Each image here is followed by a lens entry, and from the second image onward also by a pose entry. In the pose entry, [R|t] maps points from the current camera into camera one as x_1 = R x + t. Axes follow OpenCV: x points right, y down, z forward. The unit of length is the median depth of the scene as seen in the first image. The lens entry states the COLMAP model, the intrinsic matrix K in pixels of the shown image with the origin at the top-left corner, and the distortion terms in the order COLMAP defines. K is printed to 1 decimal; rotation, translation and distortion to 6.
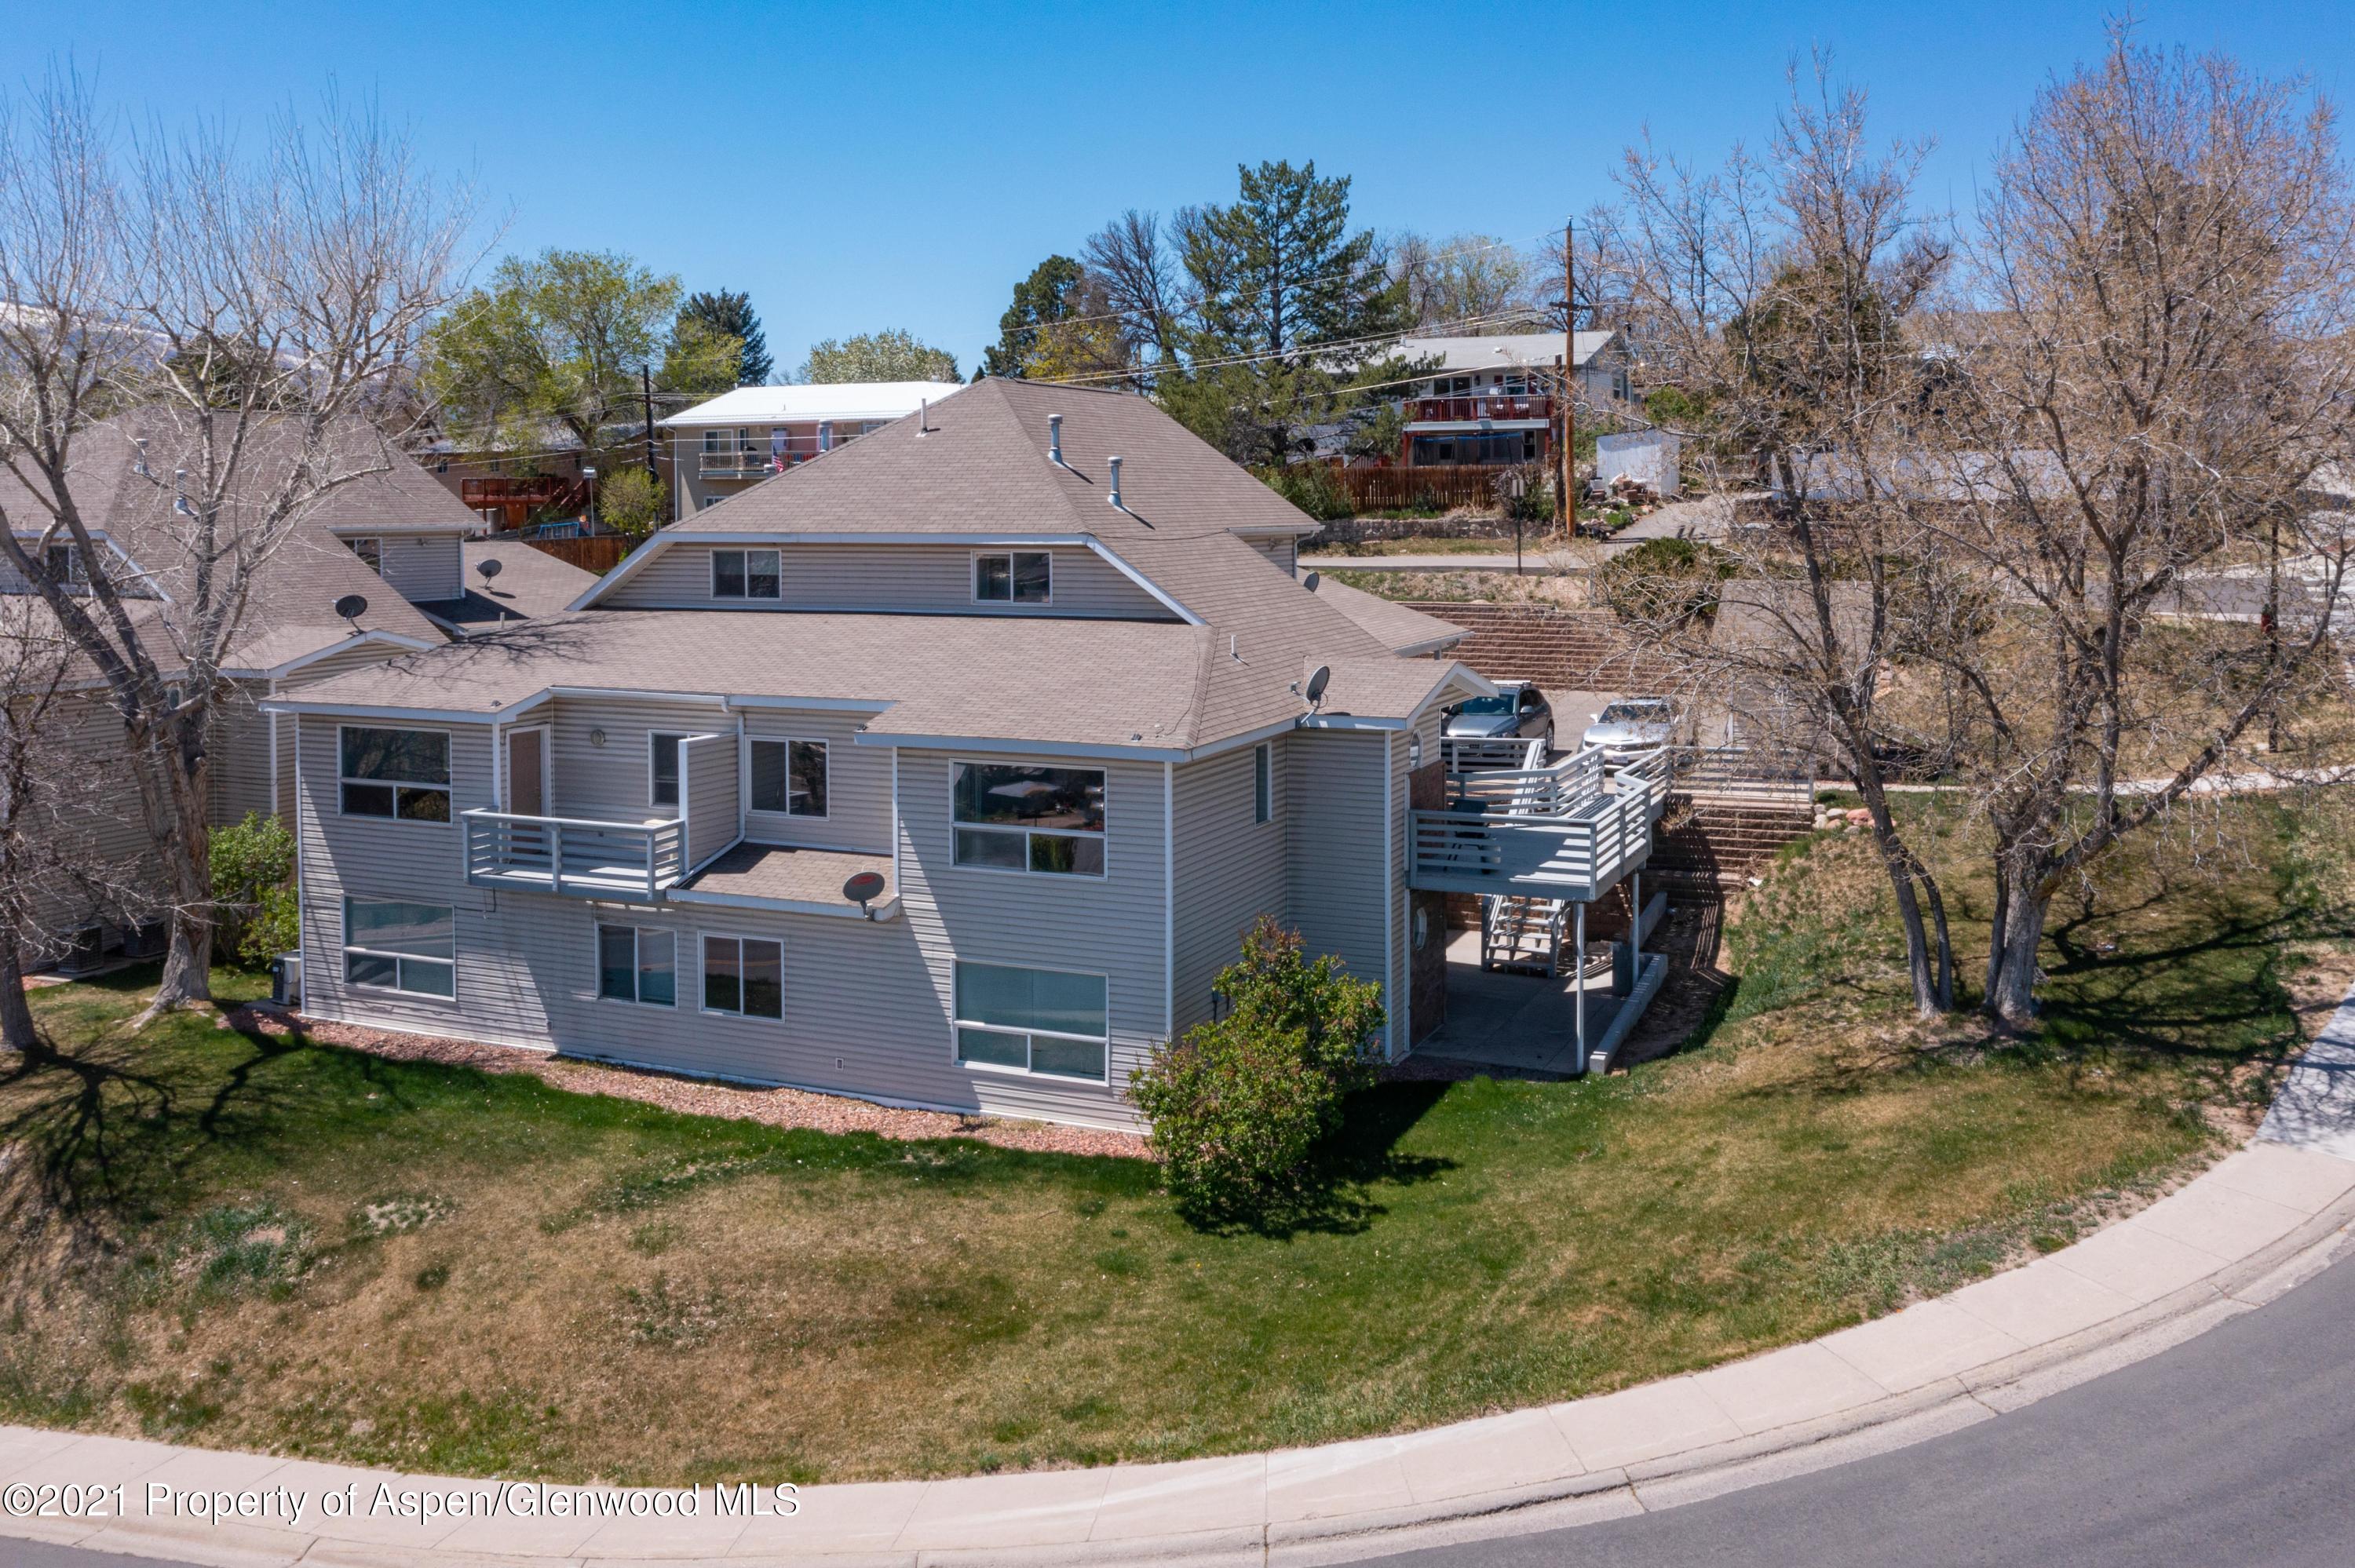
lens RADIAL K [[1926.9, 0, 1245.9], [0, 1926.9, 587.7], [0, 0, 1]] dist [-0.004917, 0.008964]
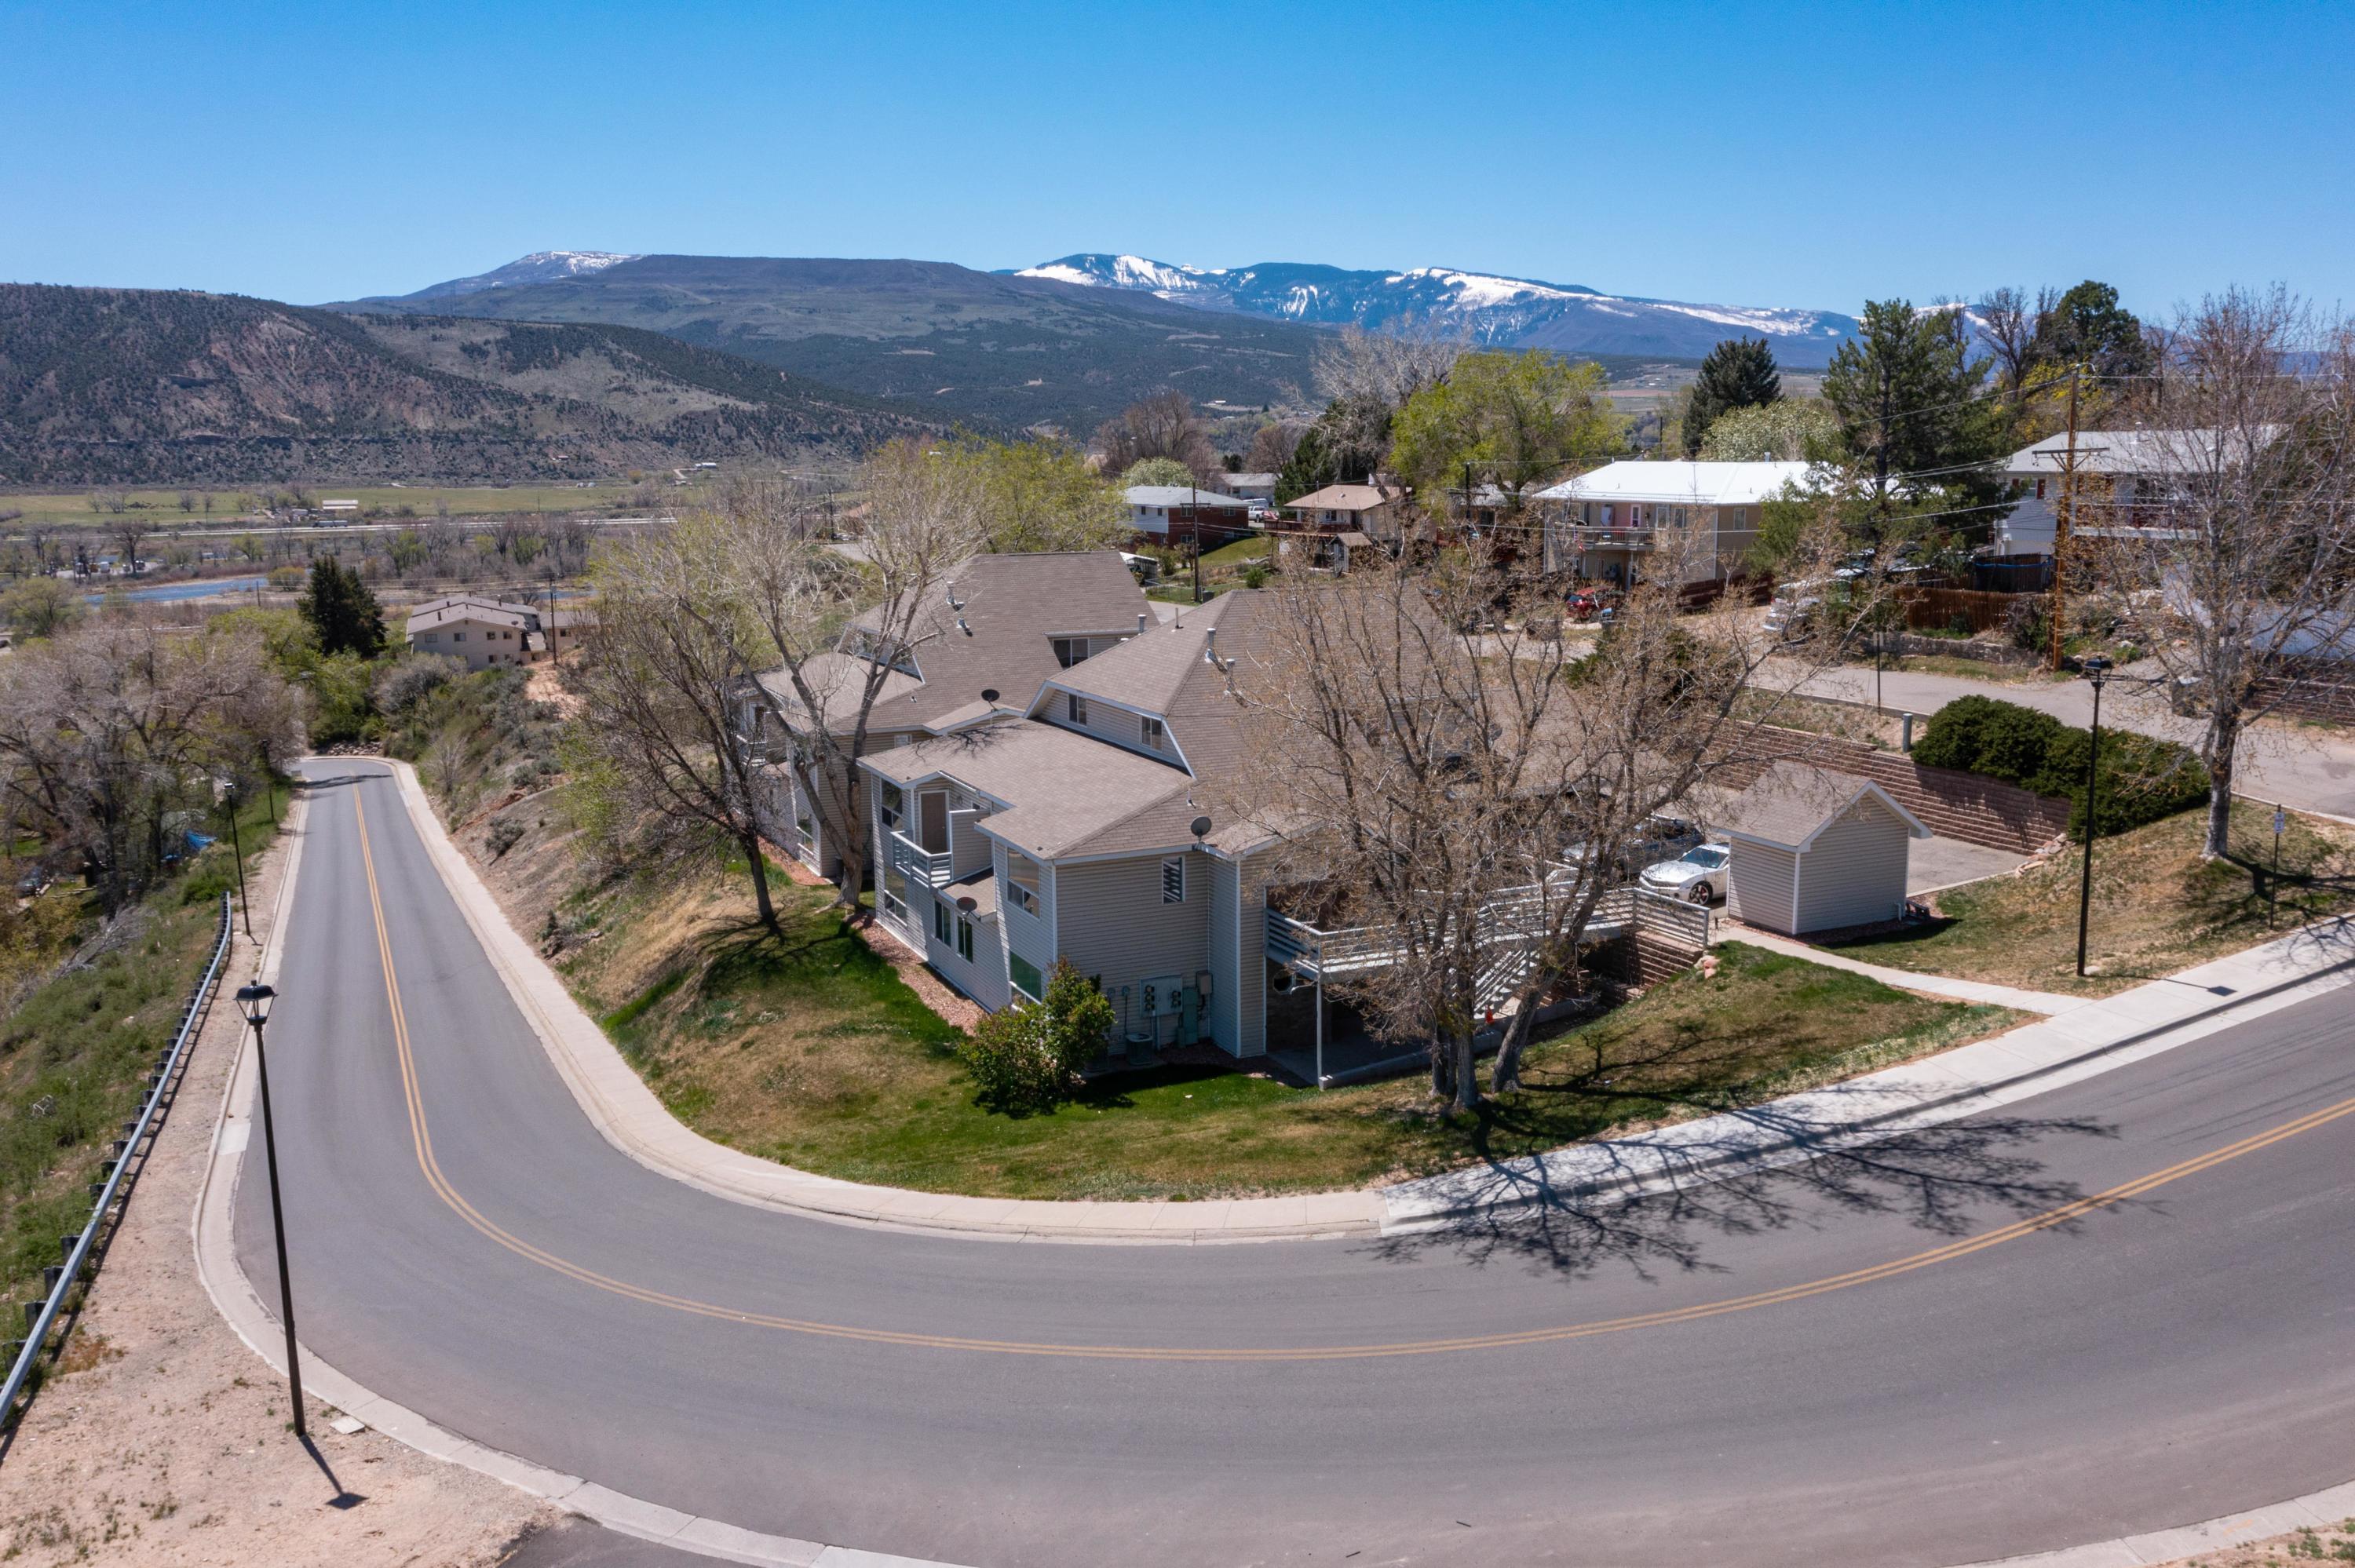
lens RADIAL K [[1888.4, 0, 1177.5], [0, 1888.4, 784.0], [0, 0, 1]] dist [-0.000159, 0.005675]
pose [[0.743594, 0.115510, -0.658578, 1.170030], [-0.026363, 0.989264, 0.143744, -0.235774], [0.668112, -0.089525, 0.738656, -0.231187]]
